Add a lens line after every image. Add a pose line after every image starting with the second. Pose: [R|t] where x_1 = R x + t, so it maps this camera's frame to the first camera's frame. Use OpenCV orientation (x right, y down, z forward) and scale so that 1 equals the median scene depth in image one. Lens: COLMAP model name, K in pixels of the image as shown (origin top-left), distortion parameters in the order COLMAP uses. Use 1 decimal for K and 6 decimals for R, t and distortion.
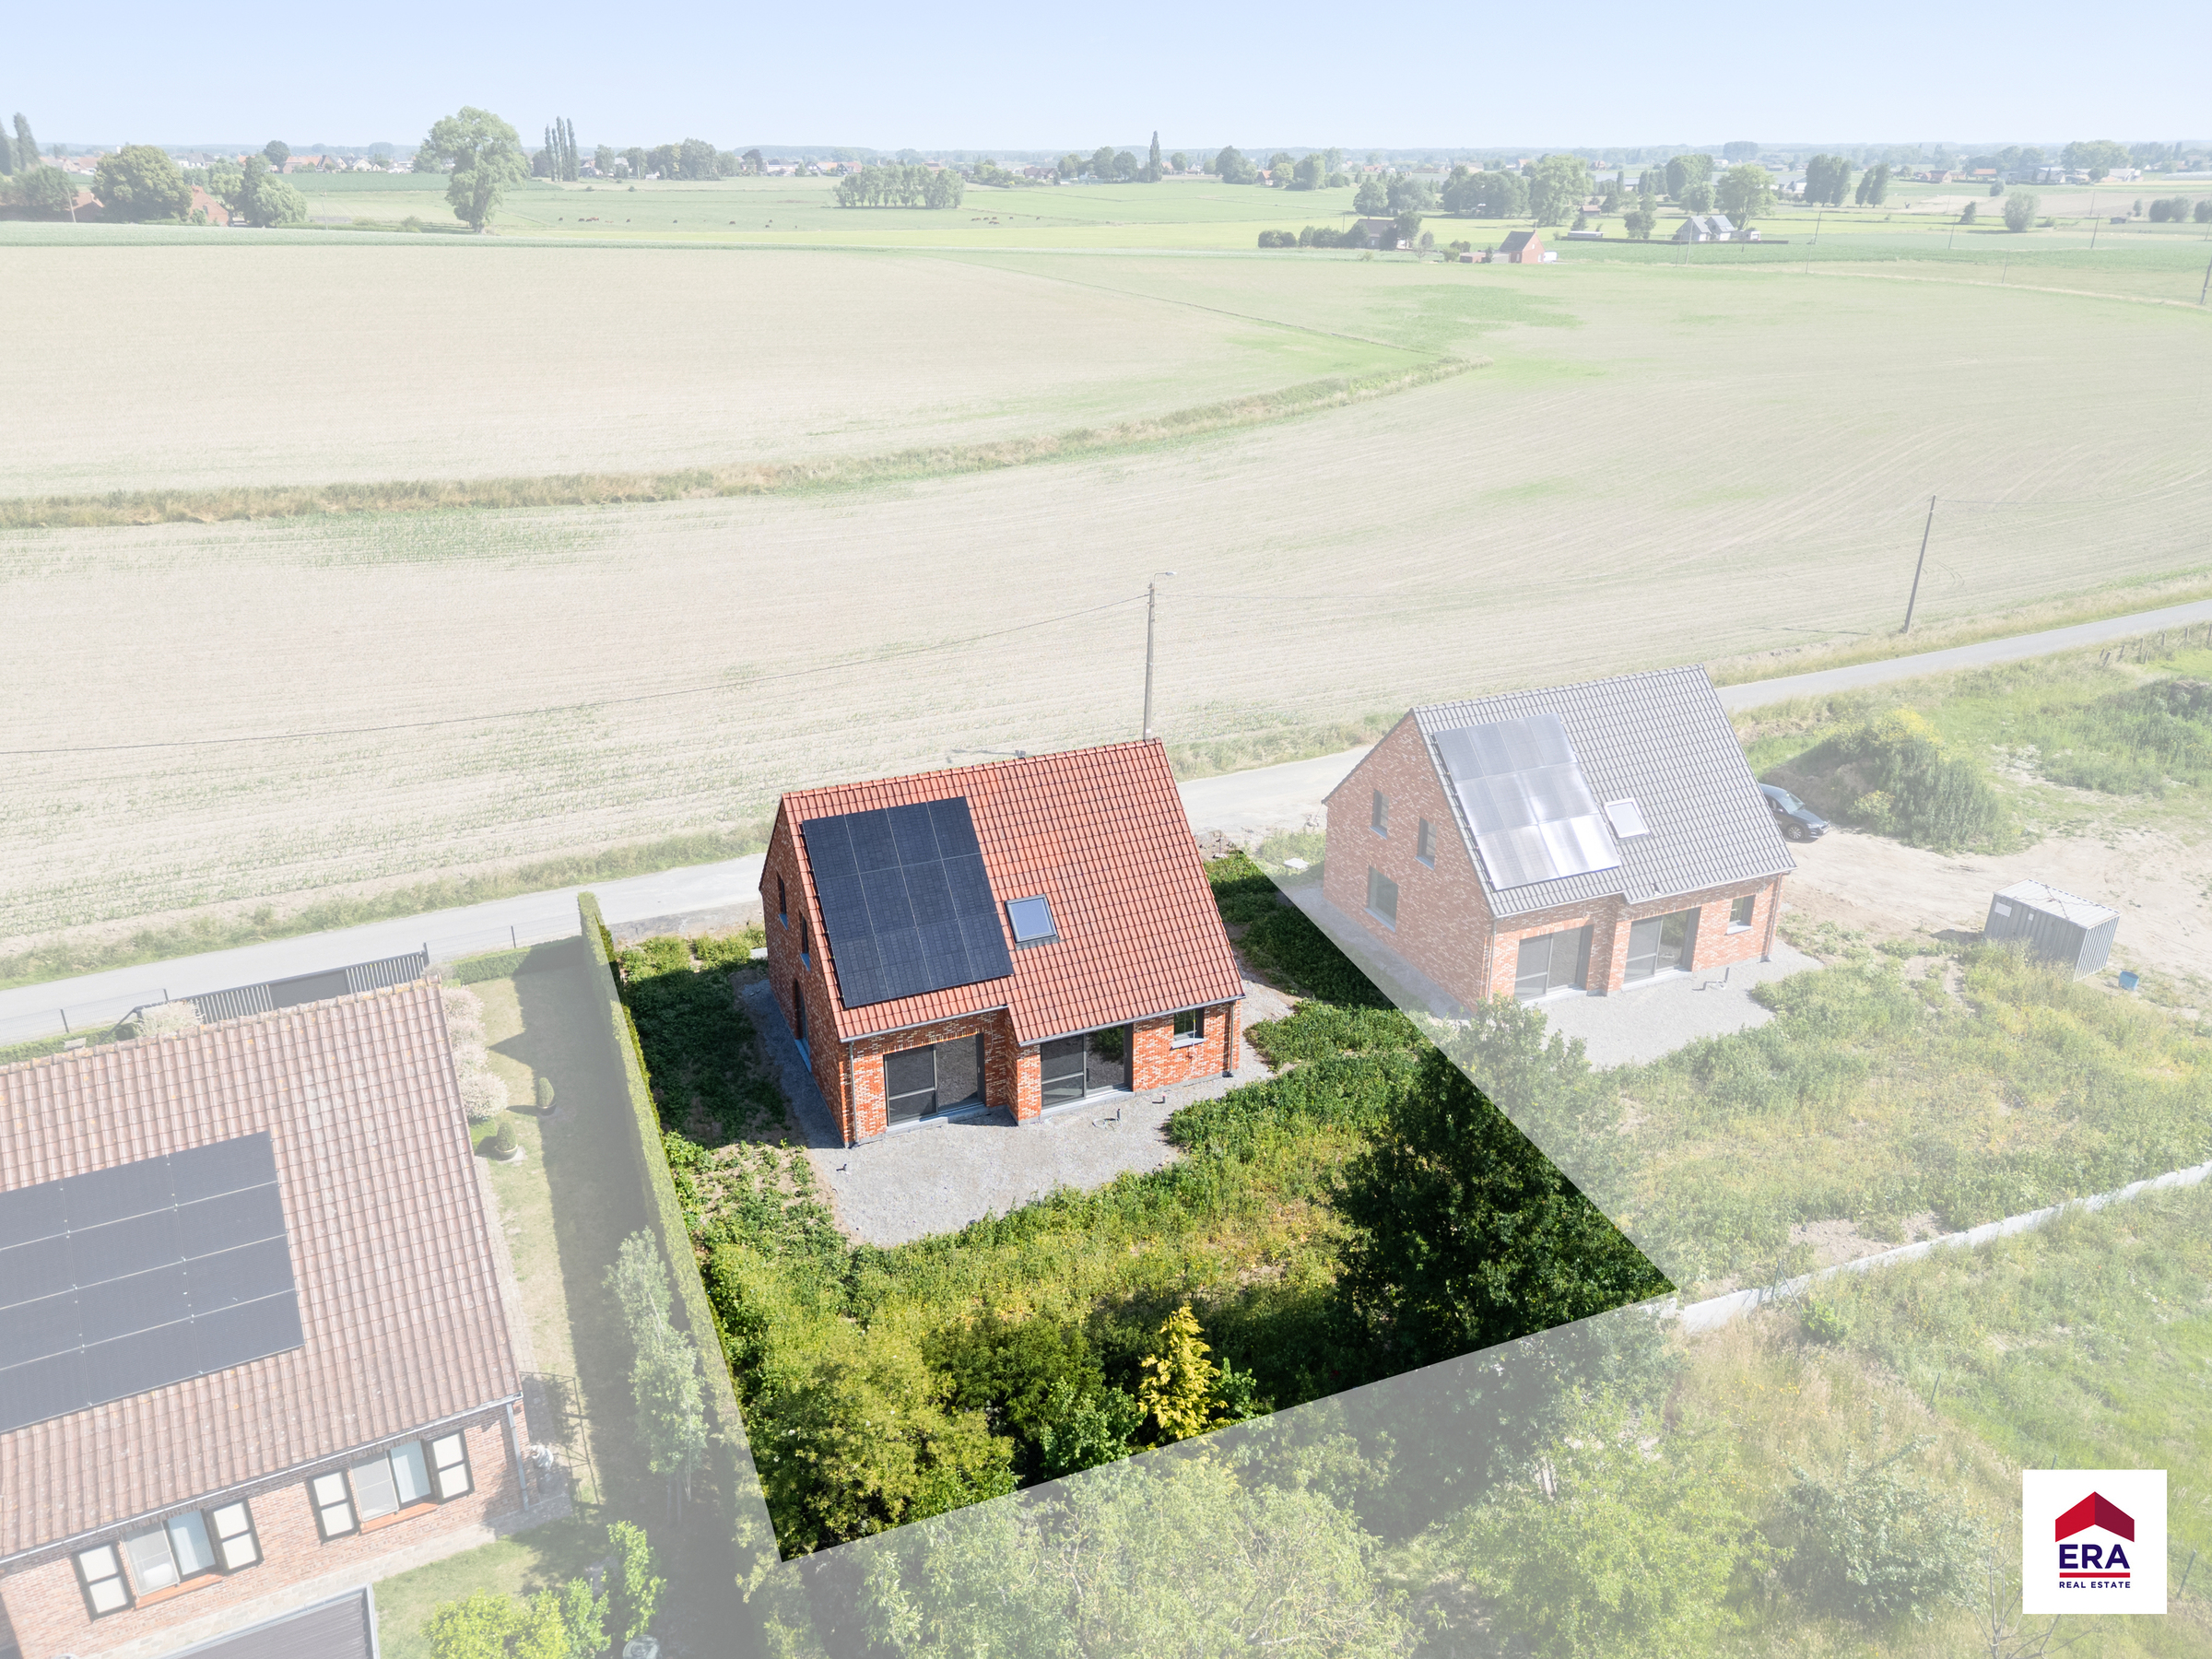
lens RADIAL K [[1611.0, 0, 1095.5], [0, 1611.0, 797.9], [0, 0, 1]] dist [0.052277, -0.050039]
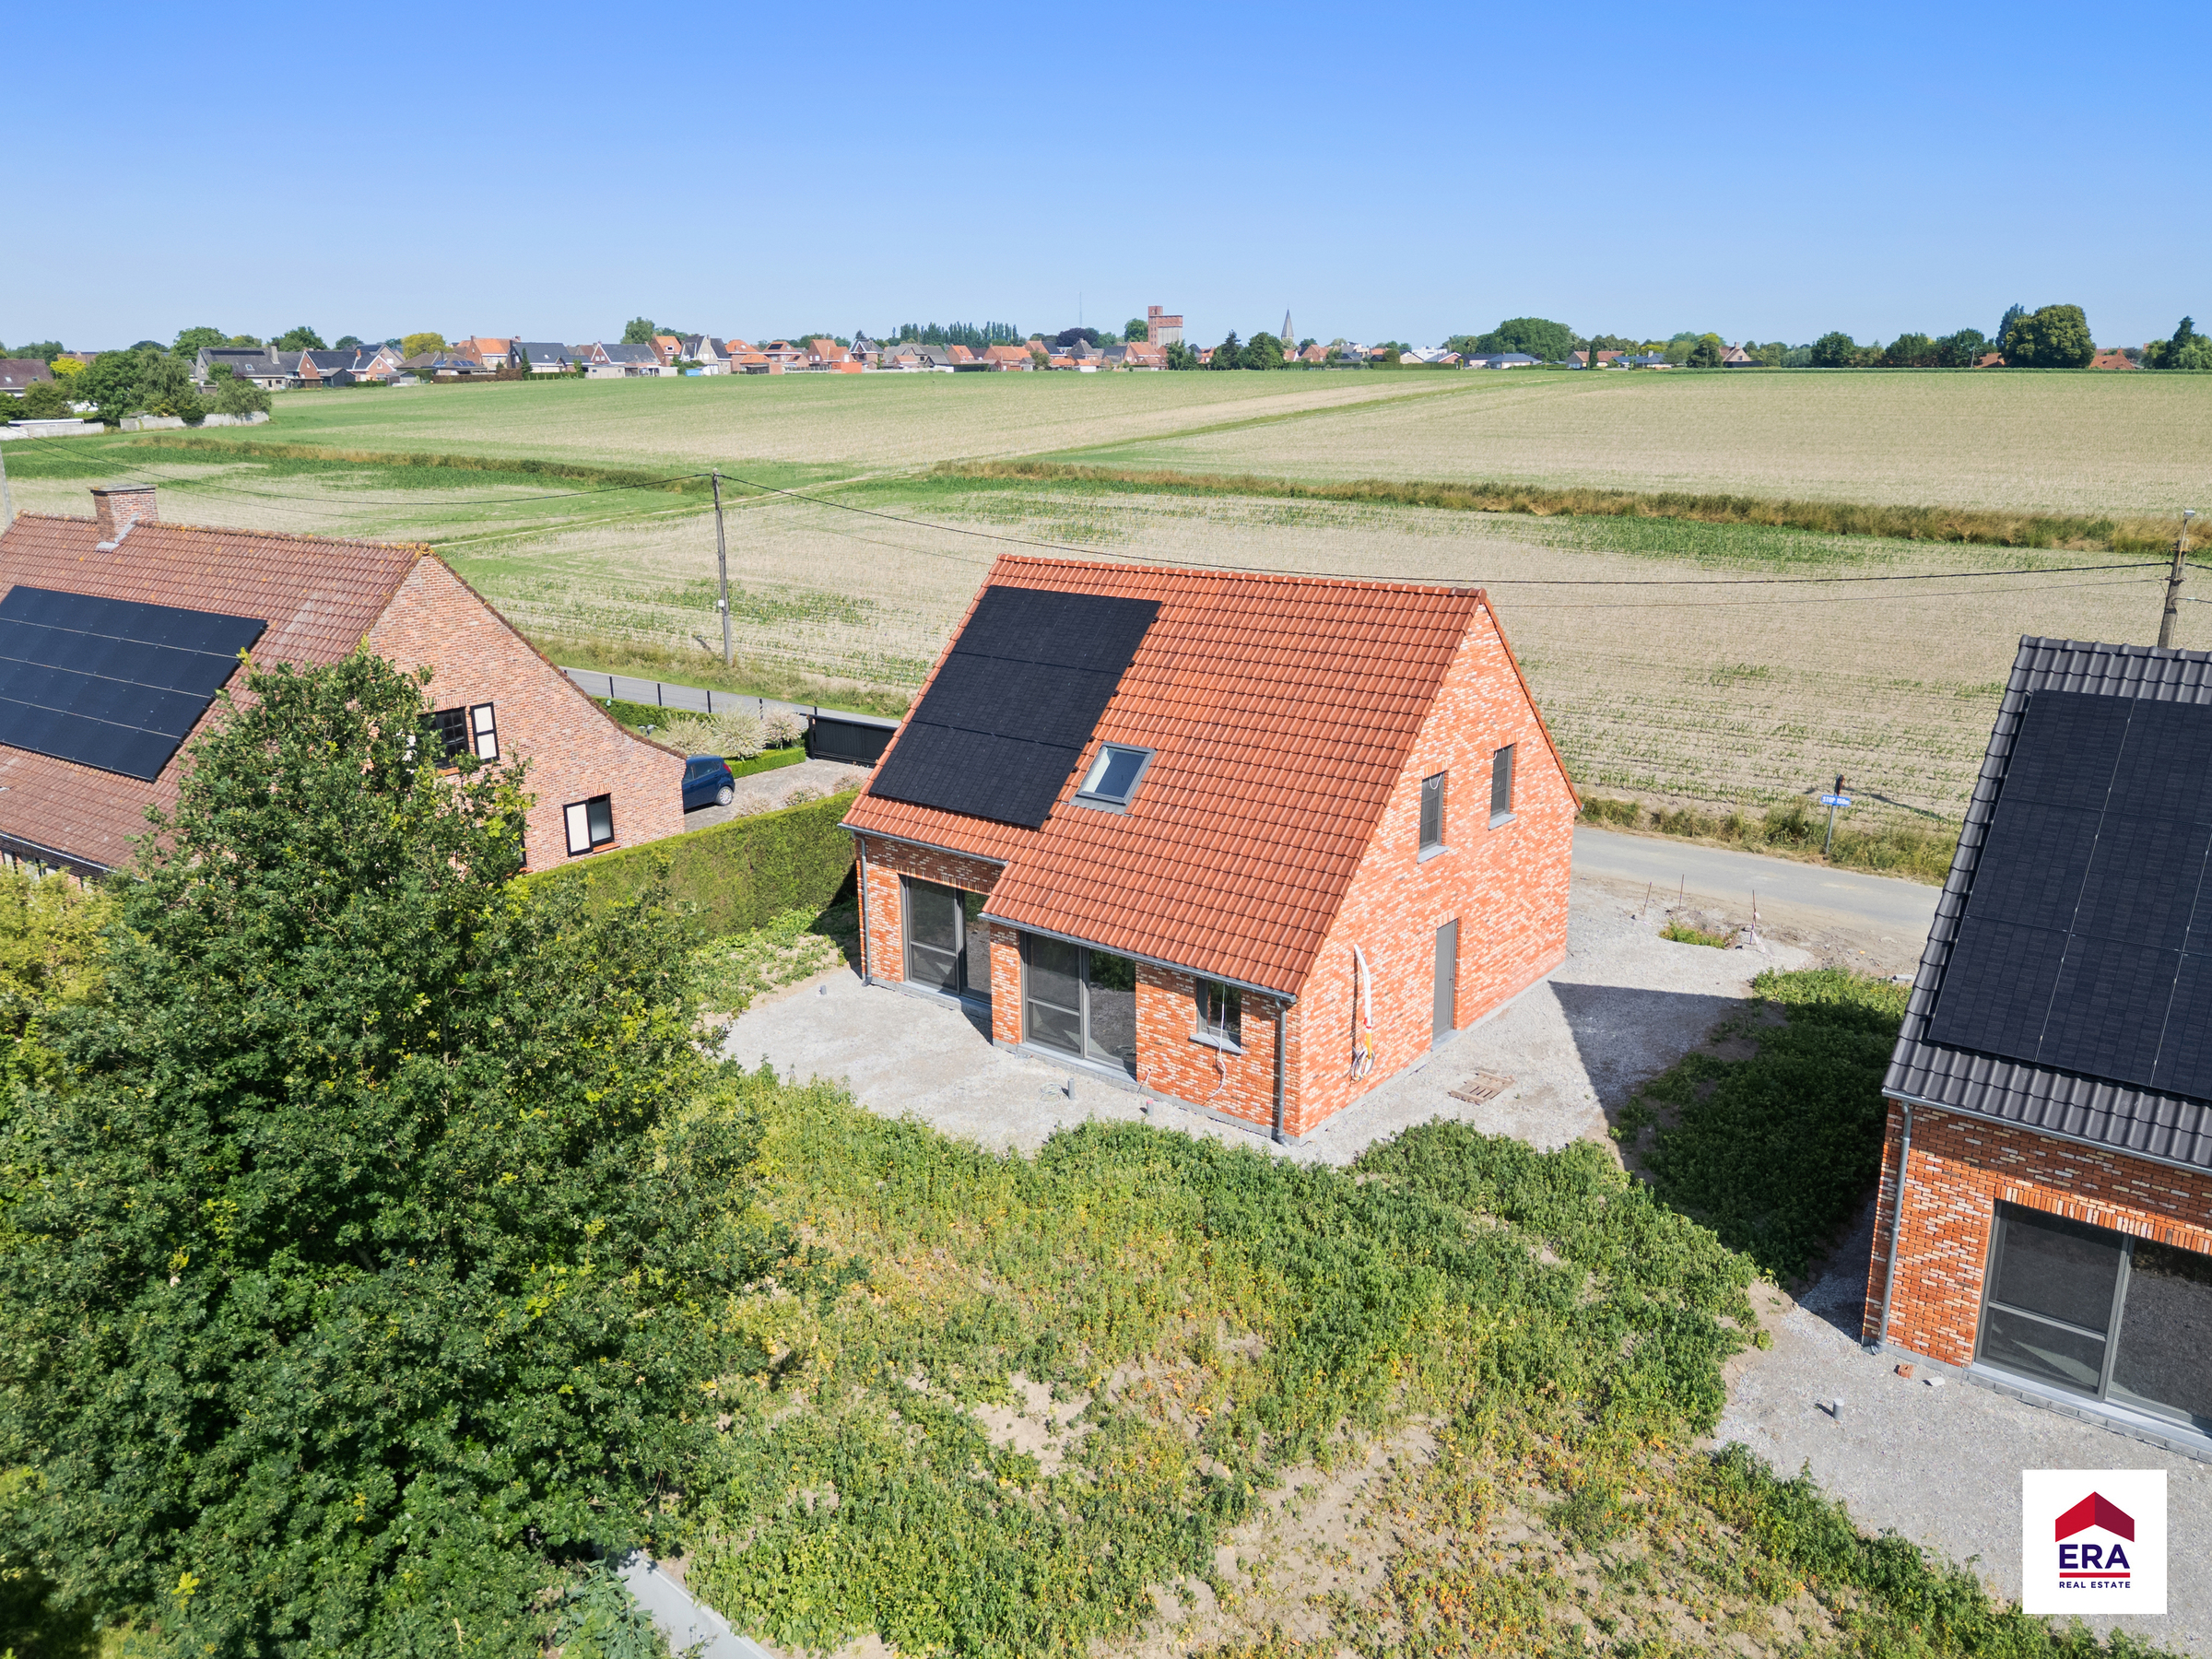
lens RADIAL K [[1611.0, 0, 1095.5], [0, 1611.0, 797.9], [0, 0, 1]] dist [0.052277, -0.050039]
pose [[0.466868, 0.219291, -0.856706, 0.367577], [-0.318032, 0.945586, 0.068728, 0.028216], [0.825160, 0.240373, 0.511205, 0.446487]]
